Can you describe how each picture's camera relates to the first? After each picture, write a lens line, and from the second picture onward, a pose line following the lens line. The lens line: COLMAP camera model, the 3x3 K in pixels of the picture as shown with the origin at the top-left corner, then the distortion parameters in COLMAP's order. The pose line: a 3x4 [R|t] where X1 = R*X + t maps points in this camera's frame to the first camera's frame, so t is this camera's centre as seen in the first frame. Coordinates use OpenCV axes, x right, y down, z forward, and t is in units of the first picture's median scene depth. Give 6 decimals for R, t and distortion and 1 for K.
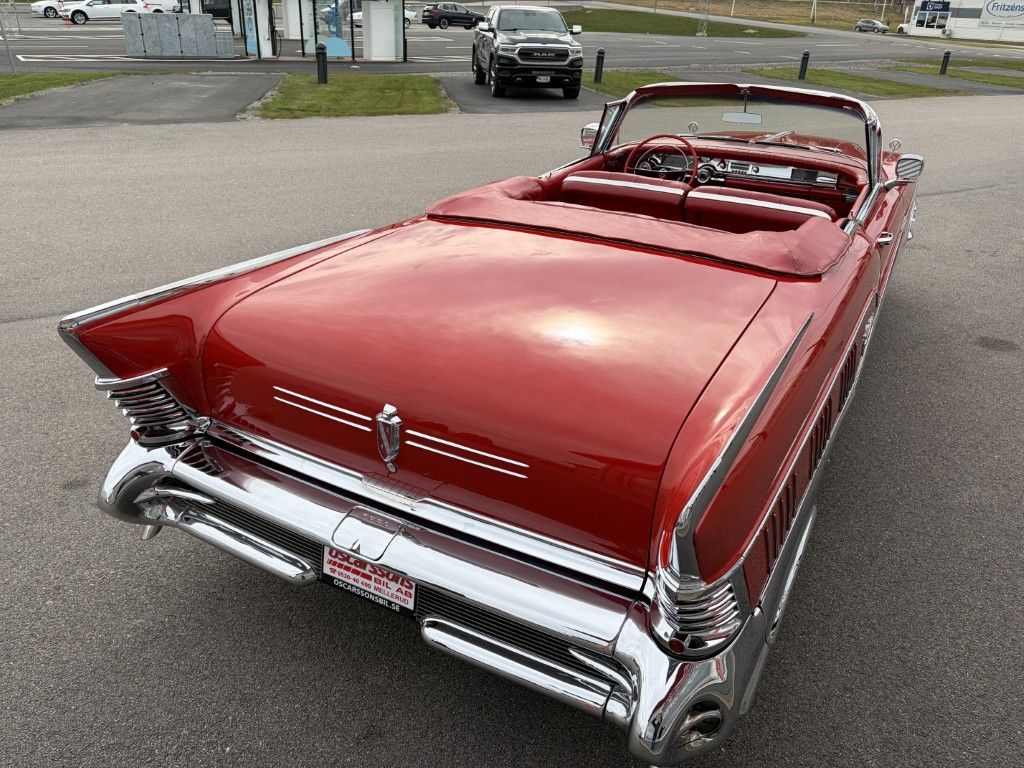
lens RADIAL K [[766.5, 0, 512.0], [0, 766.5, 384.0], [0, 0, 1]] dist [0.066912, -0.064327]
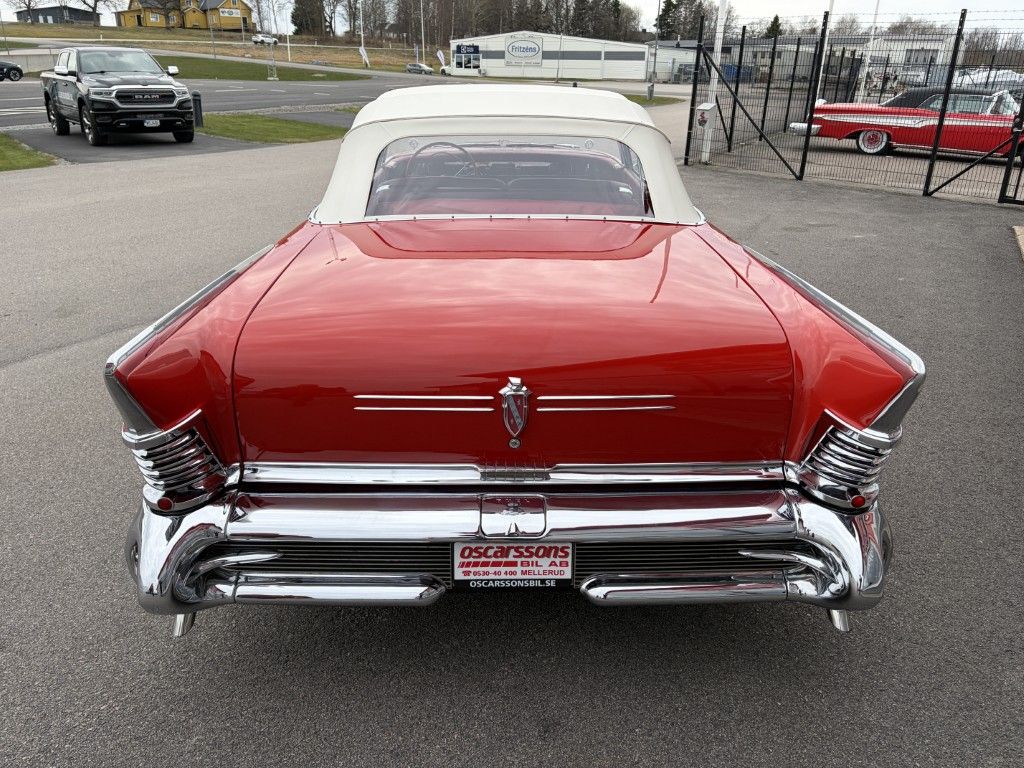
lens RADIAL K [[781.9, 0, 509.6], [0, 781.9, 380.1], [0, 0, 1]] dist [0.076703, -0.088409]
pose [[0.870012, -0.208113, 0.446955, -0.075005], [0.235160, 0.971943, -0.005185, 0.004386], [-0.433336, 0.109617, 0.894541, 0.014071]]
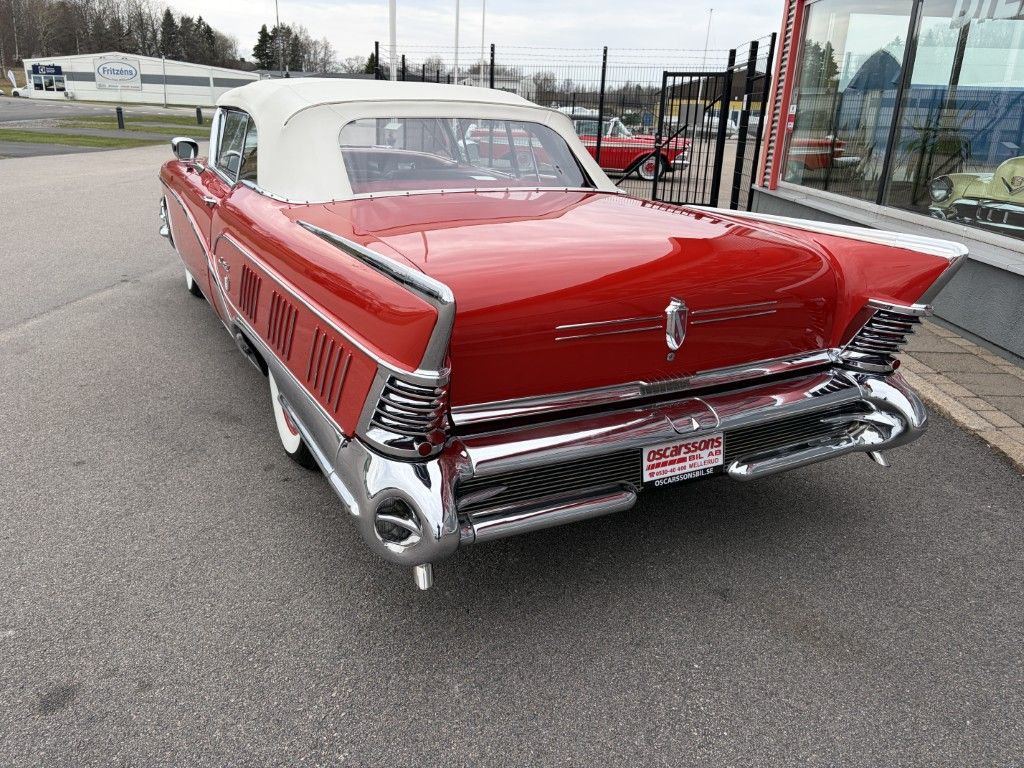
lens RADIAL K [[781.9, 0, 509.6], [0, 781.9, 380.1], [0, 0, 1]] dist [0.076703, -0.088409]
pose [[0.559087, -0.289524, 0.776916, -0.151833], [0.352818, 0.931052, 0.093069, -0.006296], [-0.750294, 0.222076, 0.622688, 0.059949]]
